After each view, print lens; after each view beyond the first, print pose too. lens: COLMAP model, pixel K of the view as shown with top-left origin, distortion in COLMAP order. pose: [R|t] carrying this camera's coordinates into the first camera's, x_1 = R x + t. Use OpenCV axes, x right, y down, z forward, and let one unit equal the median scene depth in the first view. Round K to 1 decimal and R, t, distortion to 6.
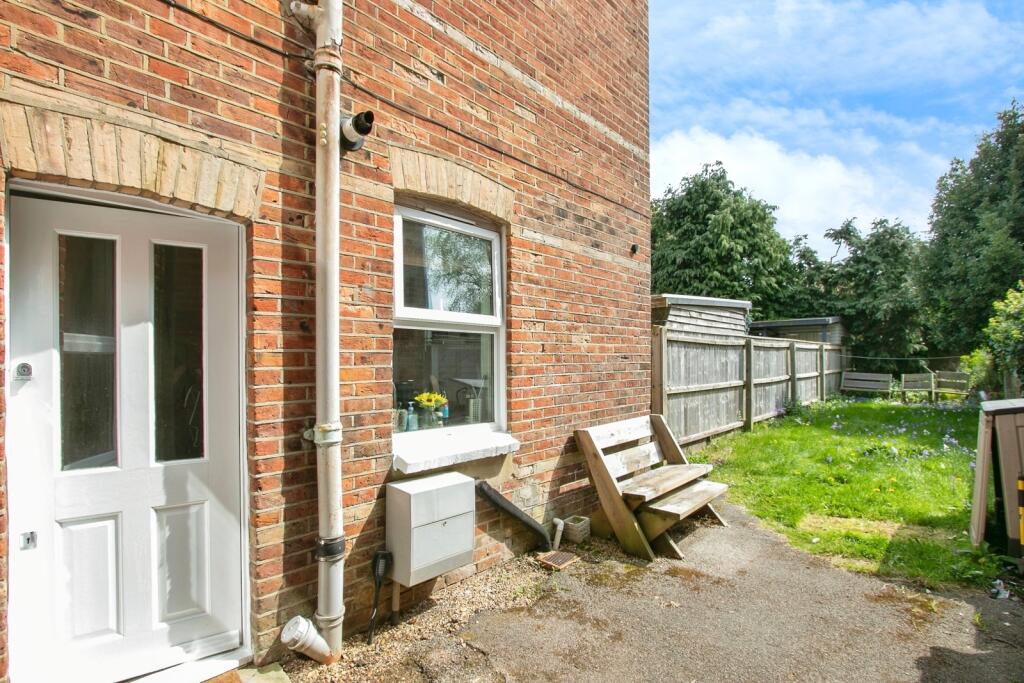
lens RADIAL K [[457.4, 0, 552.2], [0, 457.4, 343.6], [0, 0, 1]] dist [-0.012889, -0.000017]
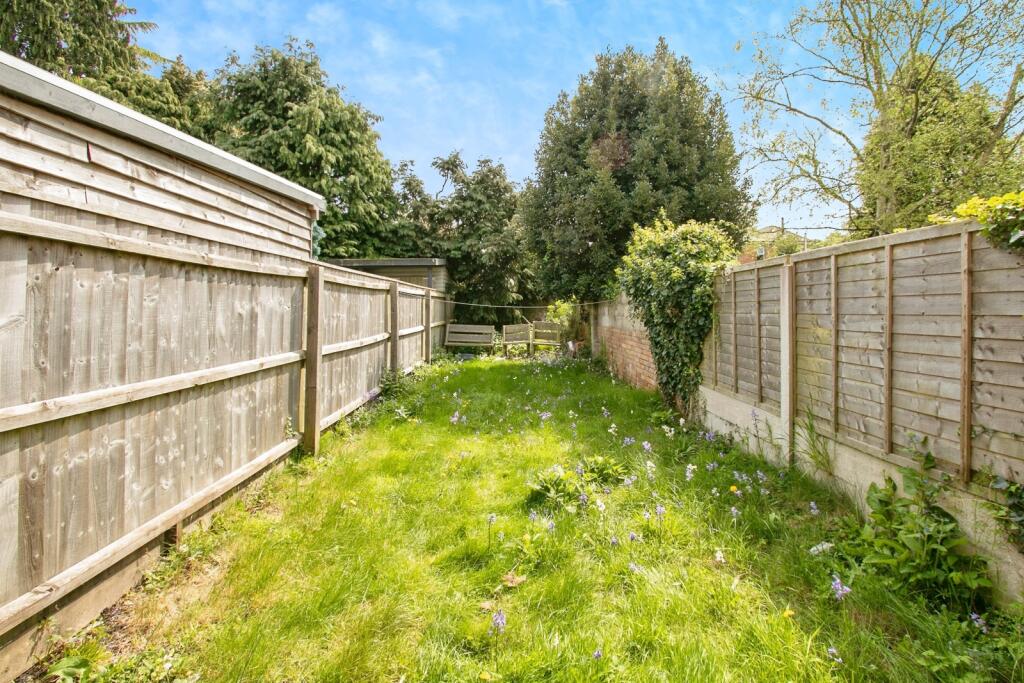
lens RADIAL K [[483.7, 0, 514.7], [0, 483.7, 285.2], [0, 0, 1]] dist [-0.013704, 0.000218]
pose [[0.743996, 0.030984, 0.667465, 0.129859], [-0.018610, 0.999498, -0.025654, 0.010692], [-0.667925, 0.006665, 0.744199, 0.248454]]
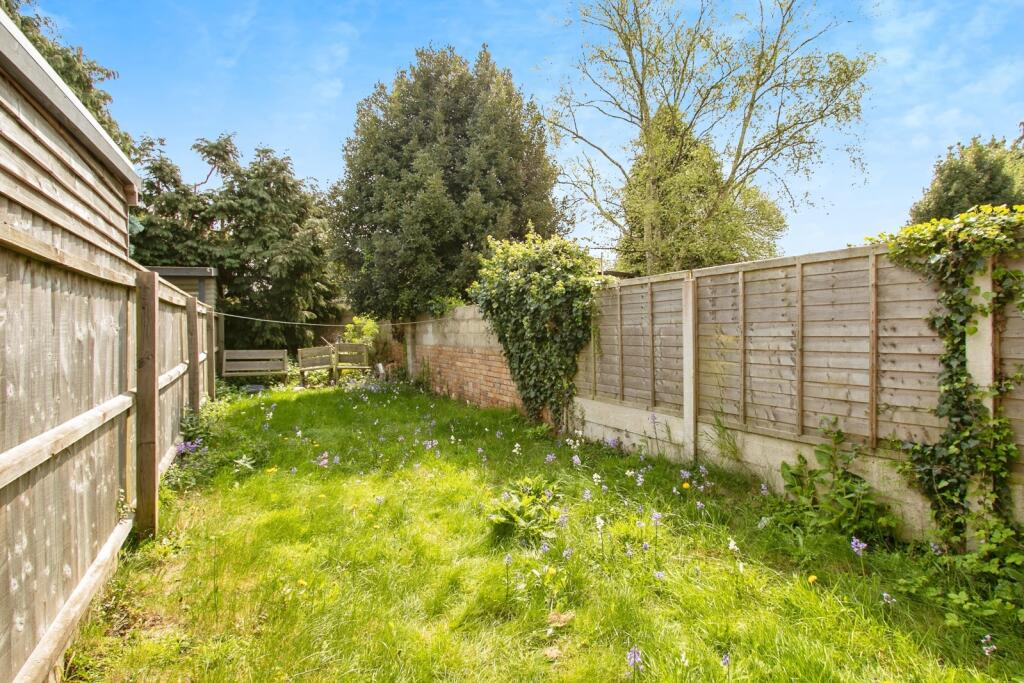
lens RADIAL K [[515.6, 0, 512.9], [0, 515.6, 314.6], [0, 0, 1]] dist [-0.017294, 0.000714]
pose [[0.376280, 0.007372, 0.926477, 0.093264], [-0.002939, 0.999973, -0.006764, 0.013280], [-0.926501, -0.000178, 0.376291, 0.316797]]
